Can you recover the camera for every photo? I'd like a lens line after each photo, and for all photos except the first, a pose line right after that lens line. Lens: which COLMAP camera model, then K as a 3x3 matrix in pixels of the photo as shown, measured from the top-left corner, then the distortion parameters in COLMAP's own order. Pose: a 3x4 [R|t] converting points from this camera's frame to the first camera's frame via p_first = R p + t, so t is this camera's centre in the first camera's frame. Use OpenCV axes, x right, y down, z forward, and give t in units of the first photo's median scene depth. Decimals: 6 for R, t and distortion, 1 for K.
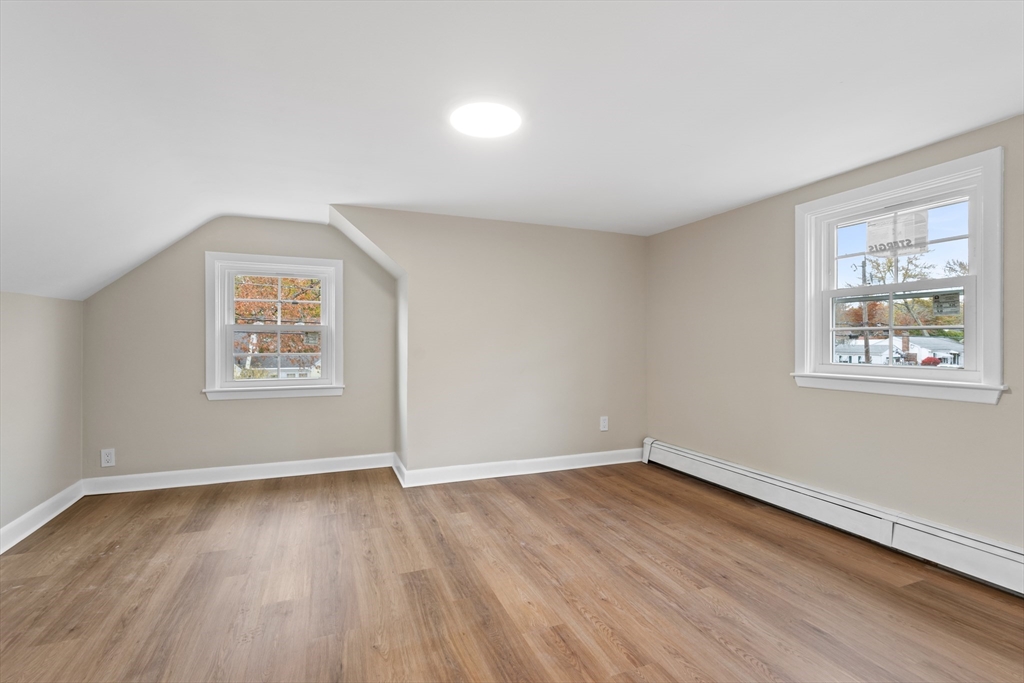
lens RADIAL K [[471.8, 0, 512.0], [0, 471.8, 341.5], [0, 0, 1]] dist [0.001405, 0.000205]
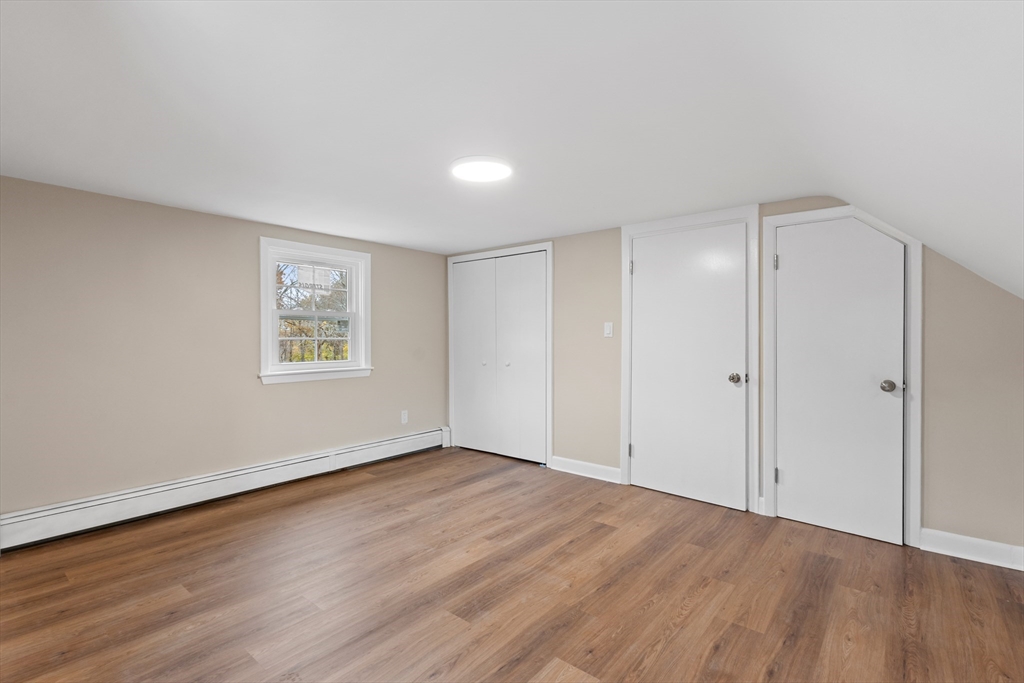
lens RADIAL K [[471.8, 0, 512.0], [0, 471.8, 341.5], [0, 0, 1]] dist [0.001405, 0.000205]
pose [[-0.475244, -0.008507, 0.879813, -0.938557], [0.001446, 0.999944, 0.010450, -0.034982], [-0.879853, 0.006239, -0.475205, 1.212541]]
